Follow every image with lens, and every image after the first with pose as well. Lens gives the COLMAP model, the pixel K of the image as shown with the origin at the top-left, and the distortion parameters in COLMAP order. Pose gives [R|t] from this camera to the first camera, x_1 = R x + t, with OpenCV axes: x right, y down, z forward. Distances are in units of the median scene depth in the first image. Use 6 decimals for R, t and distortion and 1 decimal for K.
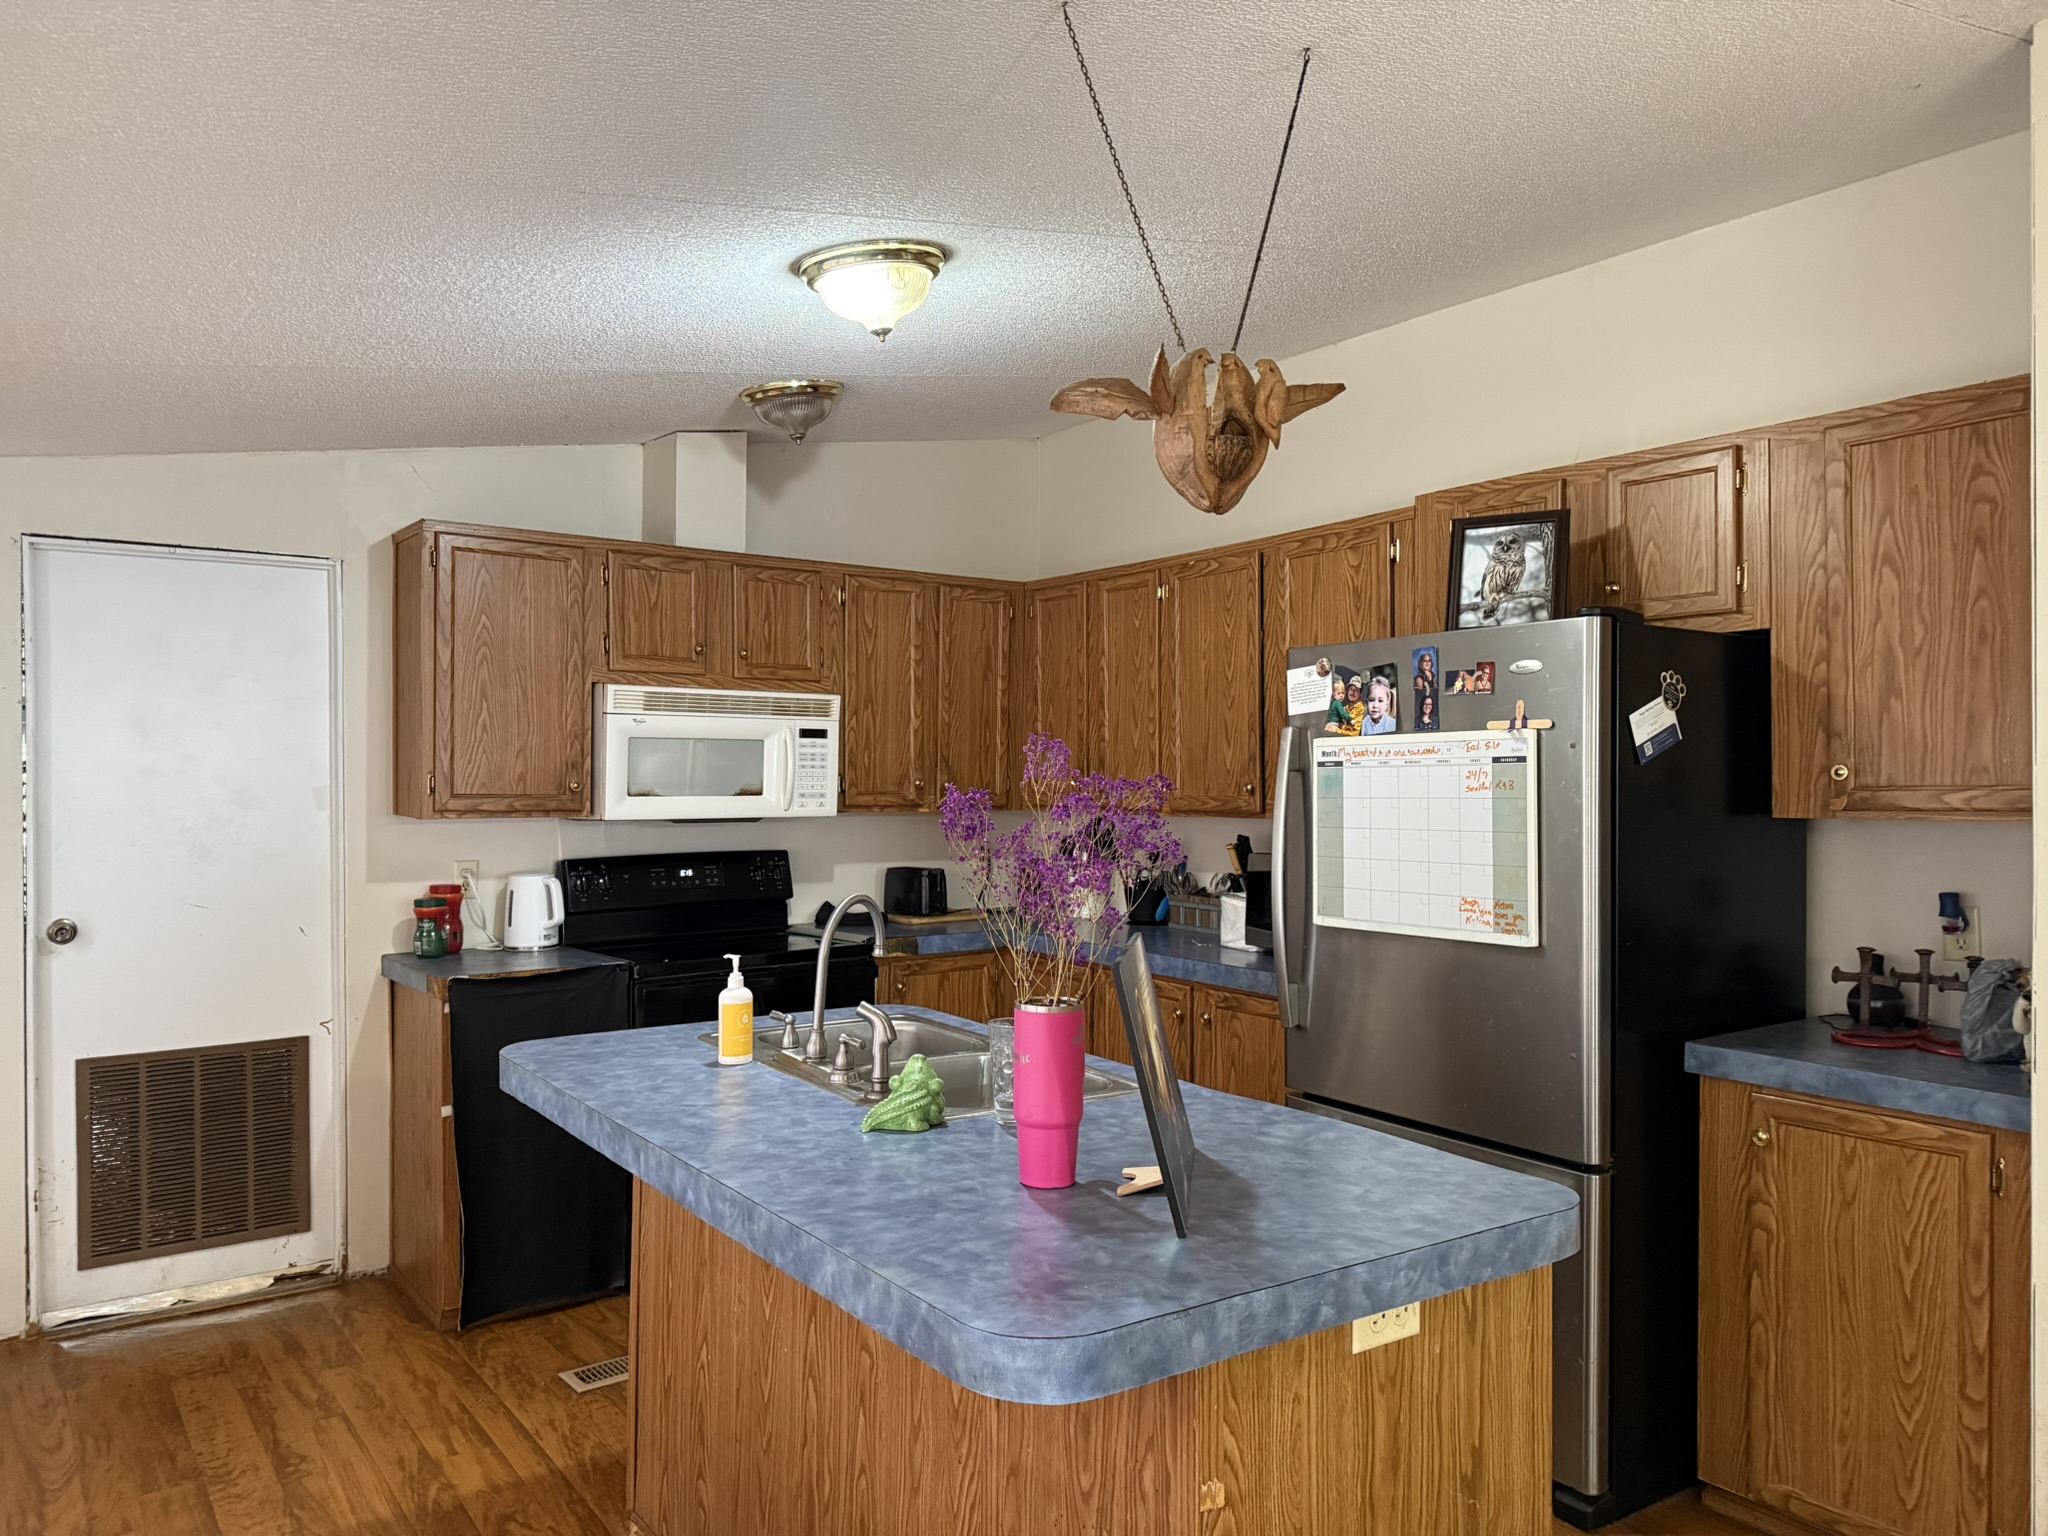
lens RADIAL K [[1446.3, 0, 1020.9], [0, 1446.3, 777.4], [0, 0, 1]] dist [0.062901, -0.083208]
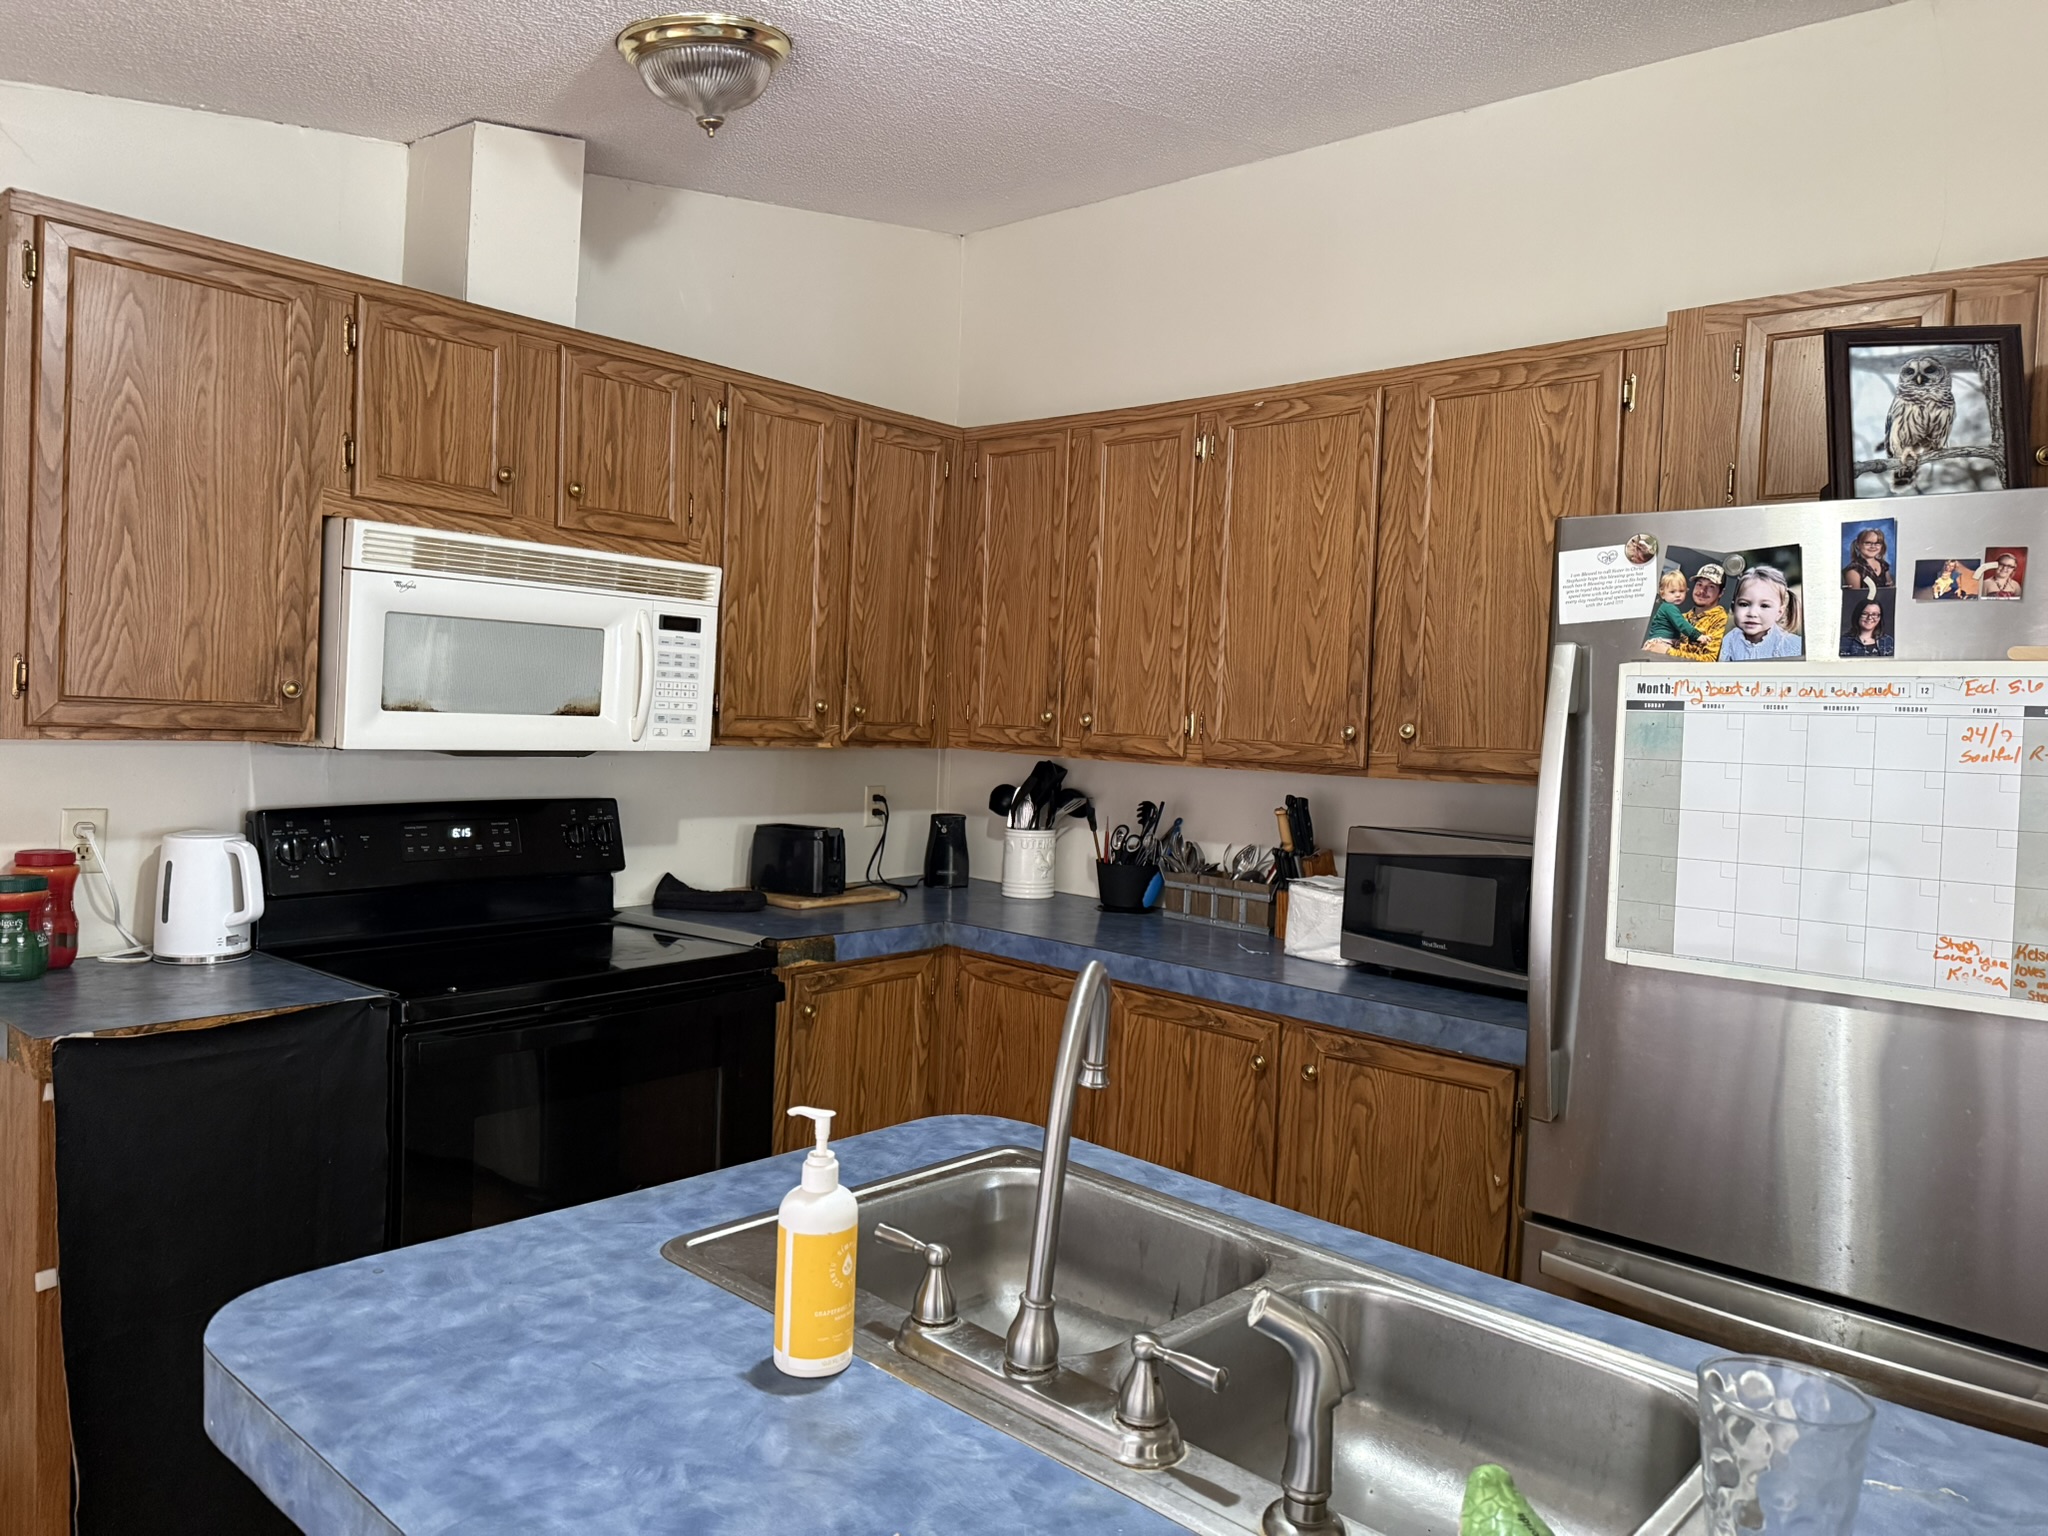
lens RADIAL K [[1446.3, 0, 1027.1], [0, 1446.3, 764.2], [0, 0, 1]] dist [0.062901, -0.083208]
pose [[0.975122, 0.029636, 0.219680, -0.160935], [-0.038873, 0.998527, 0.037845, 0.002276], [-0.218235, -0.045443, 0.974838, 0.394837]]
